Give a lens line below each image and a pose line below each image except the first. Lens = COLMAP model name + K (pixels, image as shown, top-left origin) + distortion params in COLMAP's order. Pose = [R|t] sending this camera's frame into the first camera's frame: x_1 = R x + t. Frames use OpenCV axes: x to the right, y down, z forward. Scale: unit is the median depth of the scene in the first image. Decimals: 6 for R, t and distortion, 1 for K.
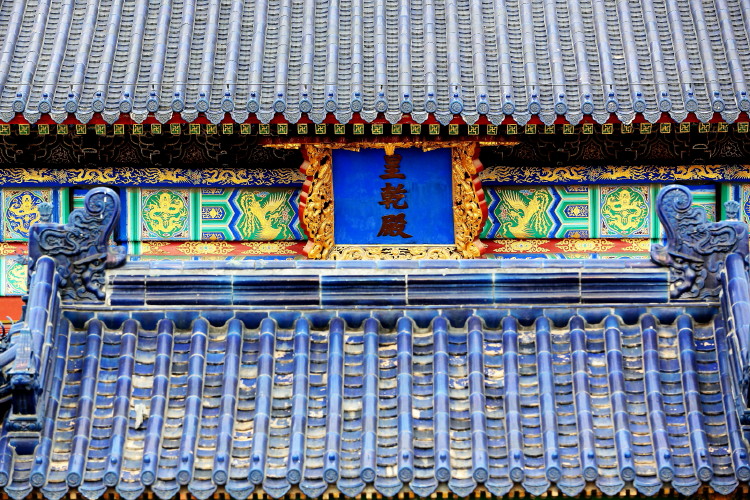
lens RADIAL K [[2806.5, 0, 375.0], [0, 2806.5, 250.0], [0, 0, 1]] dist [0.439914, 0.947080]
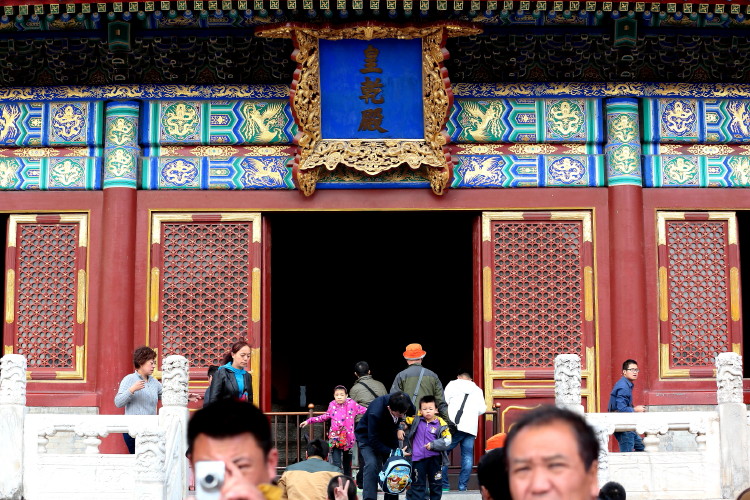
lens RADIAL K [[1459.0, 0, 375.0], [0, 1459.0, 250.0], [0, 0, 1]] dist [-0.332559, 0.159710]
pose [[0.999971, 0.003179, 0.006891, 0.003824], [-0.002207, 0.990608, -0.136714, 0.125264], [-0.007261, 0.136694, 0.990587, 0.400457]]
